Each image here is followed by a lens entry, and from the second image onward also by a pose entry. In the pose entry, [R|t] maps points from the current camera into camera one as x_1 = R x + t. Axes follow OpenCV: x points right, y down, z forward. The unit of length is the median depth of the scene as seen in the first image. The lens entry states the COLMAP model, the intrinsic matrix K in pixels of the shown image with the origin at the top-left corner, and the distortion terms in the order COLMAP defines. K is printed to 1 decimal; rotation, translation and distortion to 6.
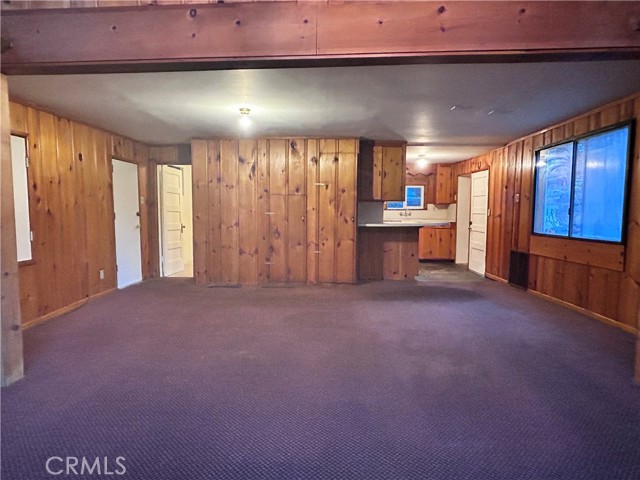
lens RADIAL K [[409.4, 0, 320.0], [0, 409.4, 240.0], [0, 0, 1]] dist [0.009149, -0.001594]
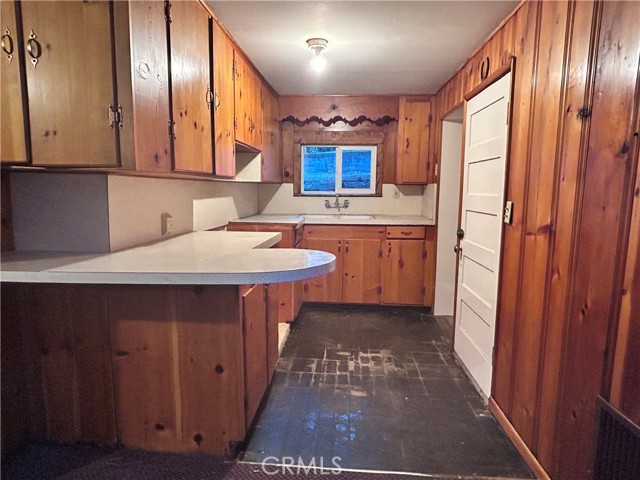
lens RADIAL K [[409.4, 0, 320.0], [0, 409.4, 240.0], [0, 0, 1]] dist [0.009149, -0.001594]
pose [[0.998623, 0.013235, -0.050768, 0.338767], [-0.010827, 0.998816, 0.047421, -0.069987], [0.051335, -0.046806, 0.997584, 0.809354]]
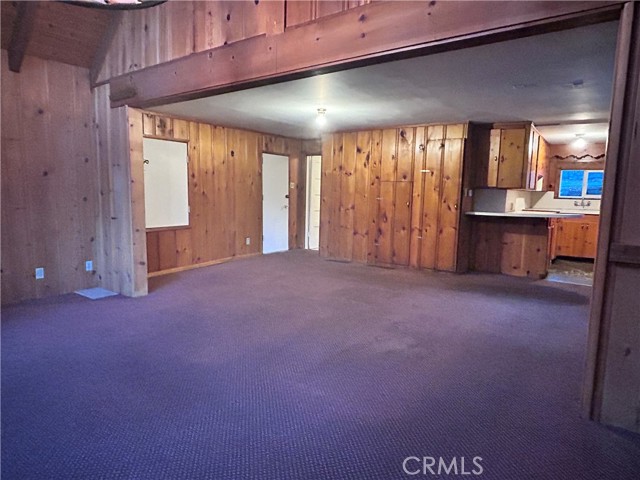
lens RADIAL K [[409.4, 0, 320.0], [0, 409.4, 240.0], [0, 0, 1]] dist [0.009149, -0.001594]
pose [[0.845324, 0.079262, -0.528341, 0.324890], [-0.059561, 0.996750, 0.054237, -0.005150], [0.530923, -0.014380, 0.847298, -0.004407]]
